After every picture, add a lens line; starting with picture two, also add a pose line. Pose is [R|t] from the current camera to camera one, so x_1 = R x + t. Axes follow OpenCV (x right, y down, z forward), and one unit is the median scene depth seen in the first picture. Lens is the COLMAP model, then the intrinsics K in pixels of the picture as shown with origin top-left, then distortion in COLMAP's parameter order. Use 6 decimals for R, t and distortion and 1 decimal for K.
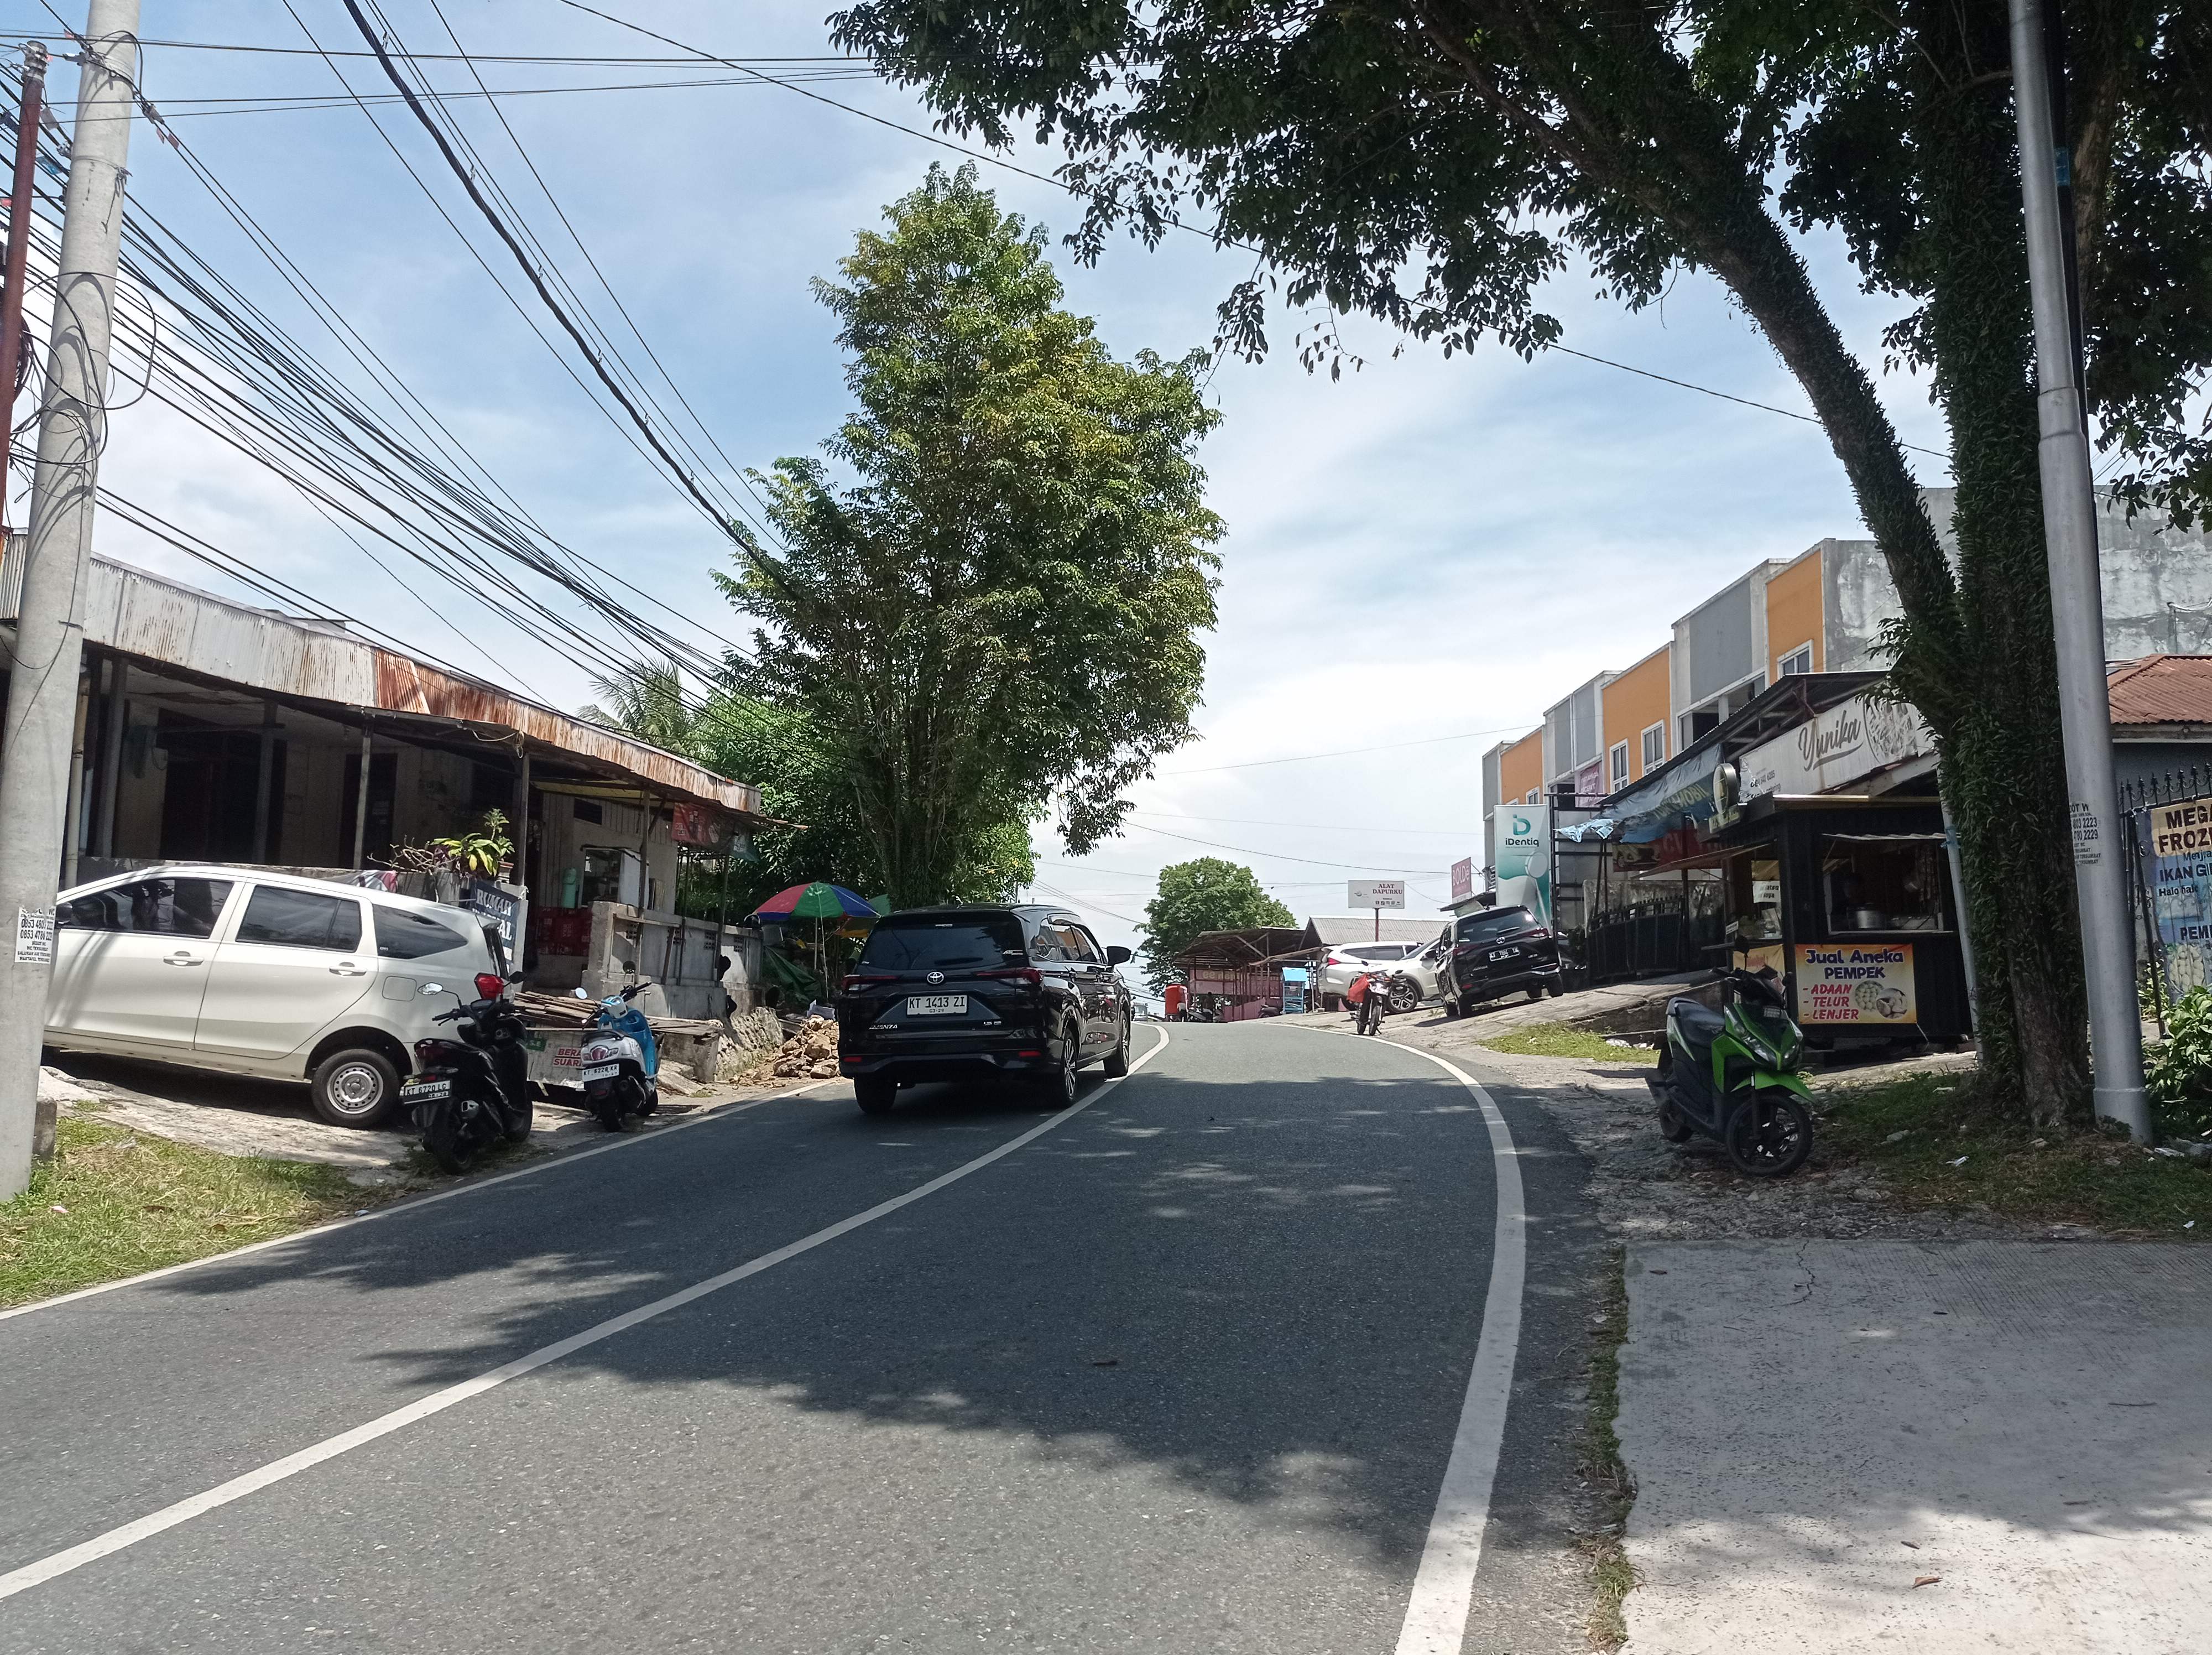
lens RADIAL K [[1612.7, 0, 1102.4], [0, 1612.7, 840.3], [0, 0, 1]] dist [0.017743, -0.007065]
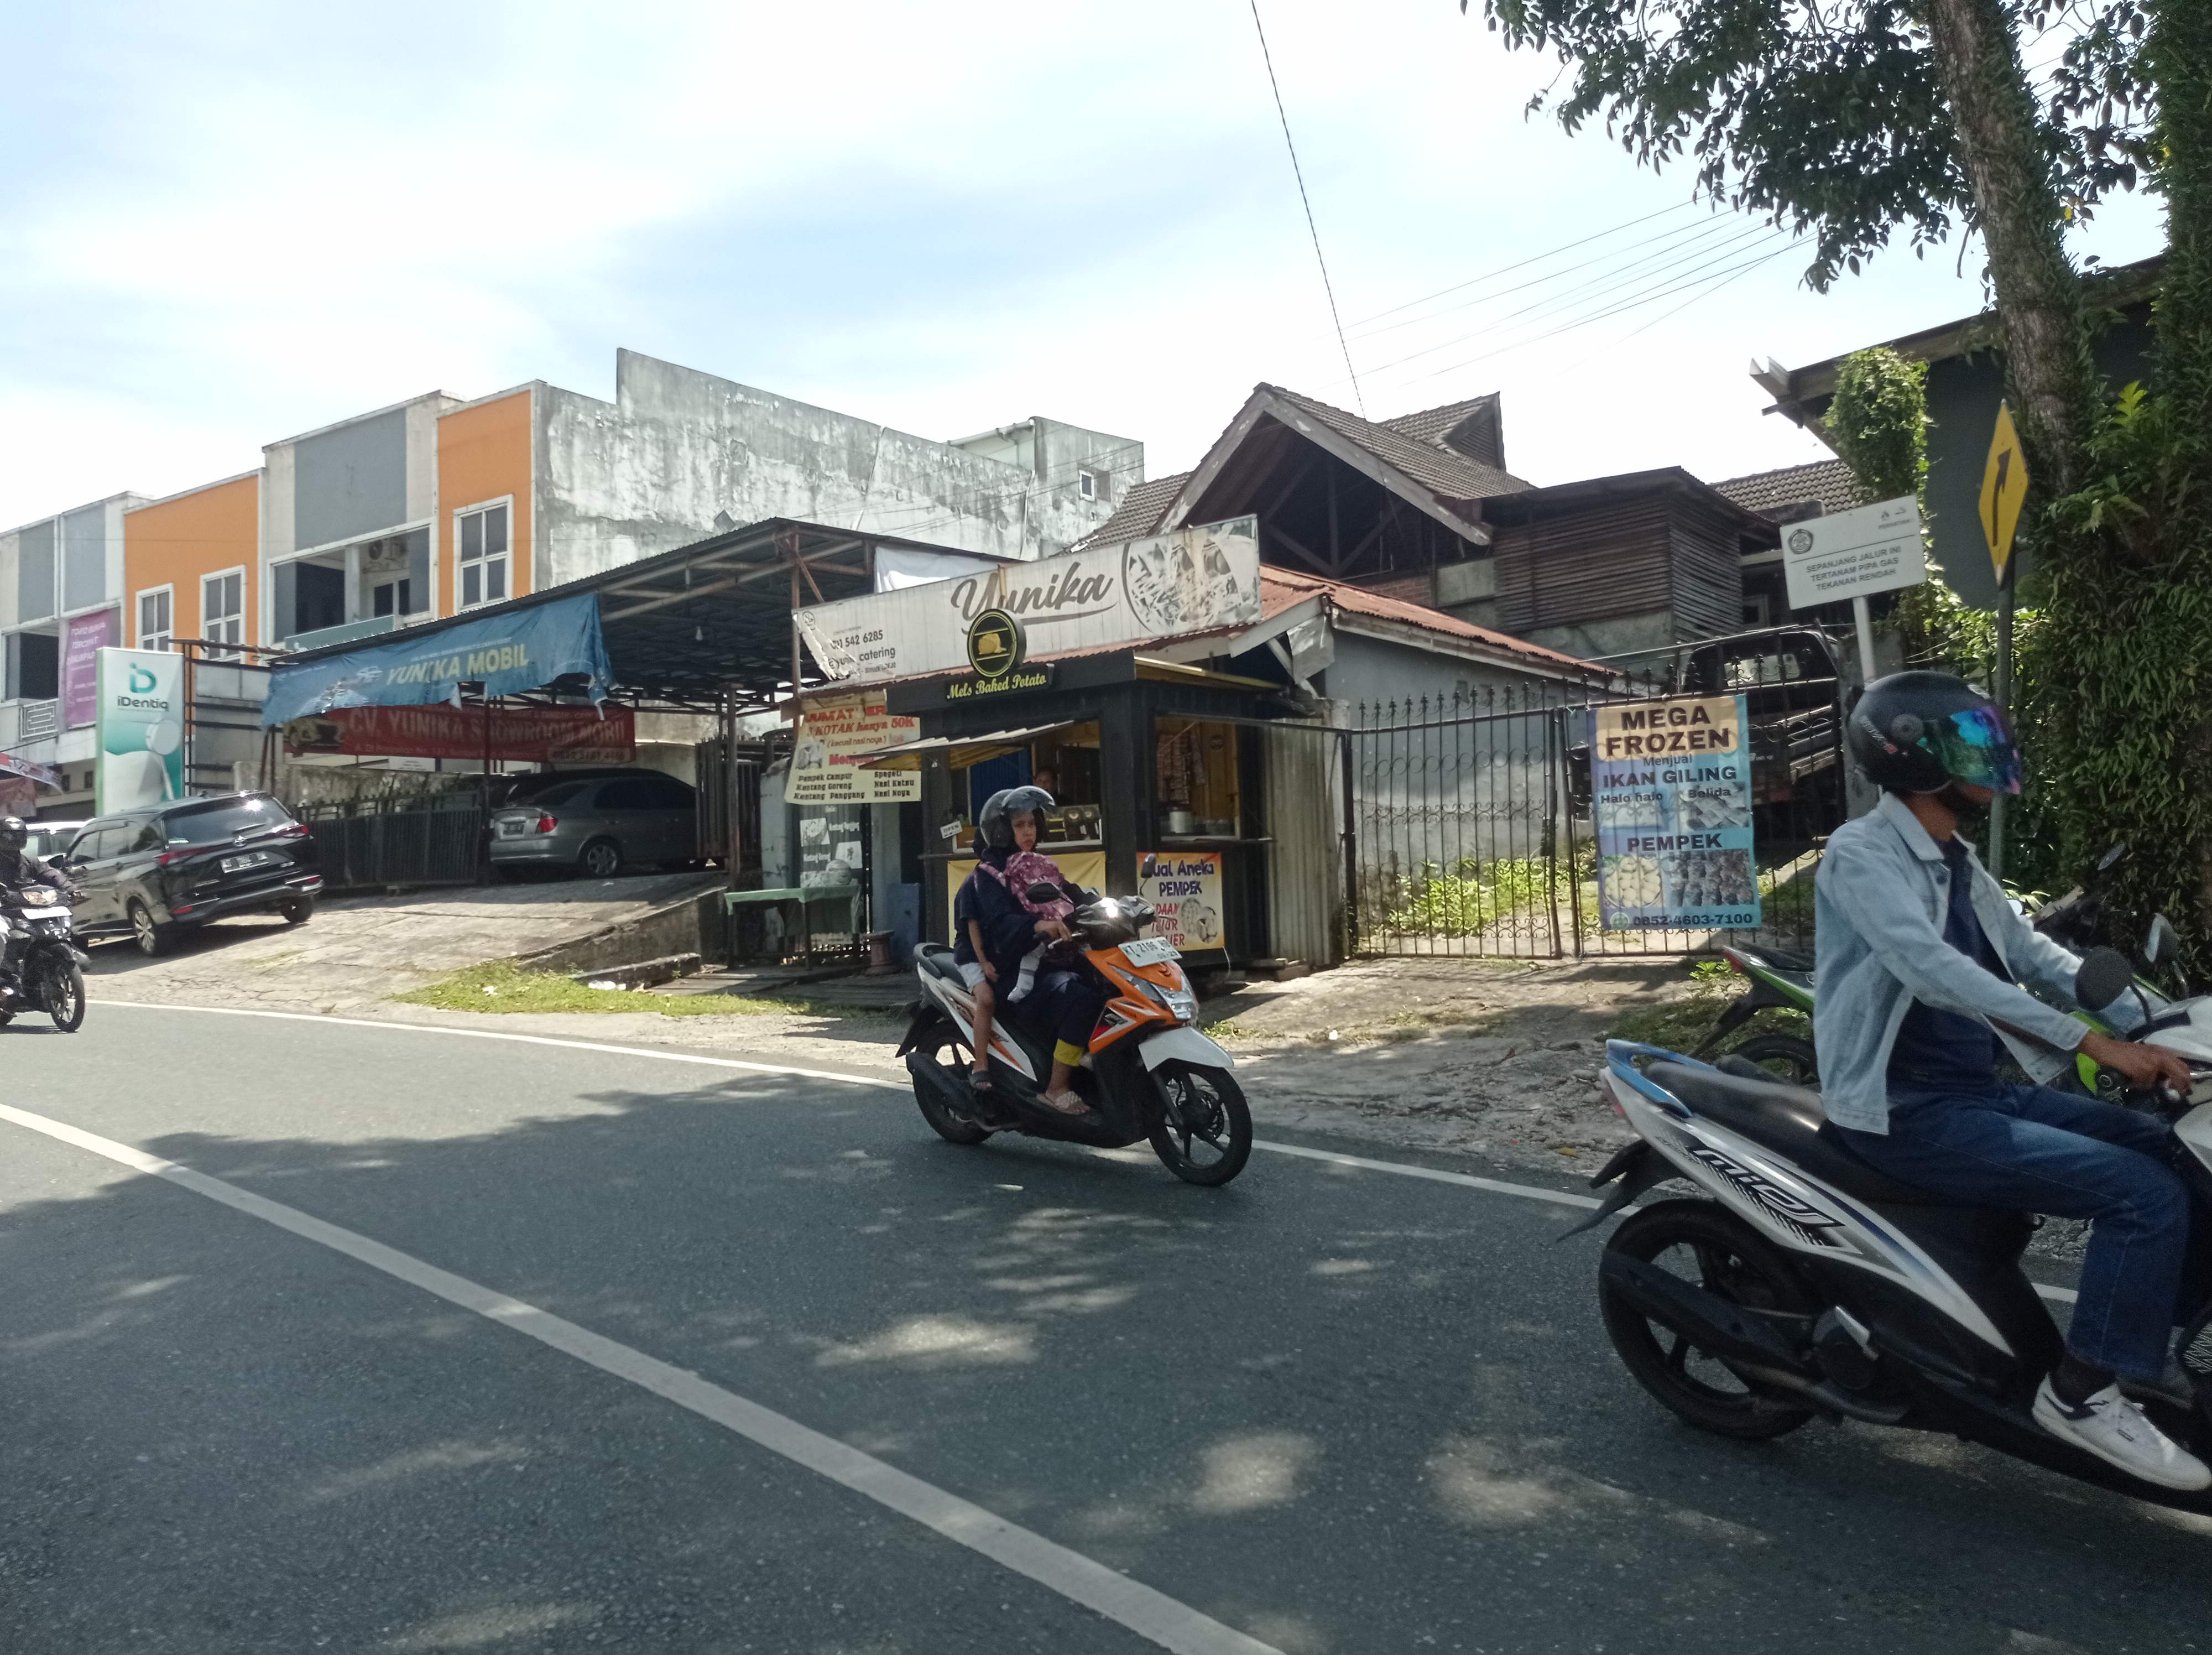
lens RADIAL K [[1612.7, 0, 1096.8], [0, 1612.7, 838.1], [0, 0, 1]] dist [0.017743, -0.007065]
pose [[0.562863, 0.013246, 0.826444, -0.094860], [-0.060591, 0.997843, 0.025273, 0.017409], [-0.824327, -0.064300, 0.562451, 0.260331]]
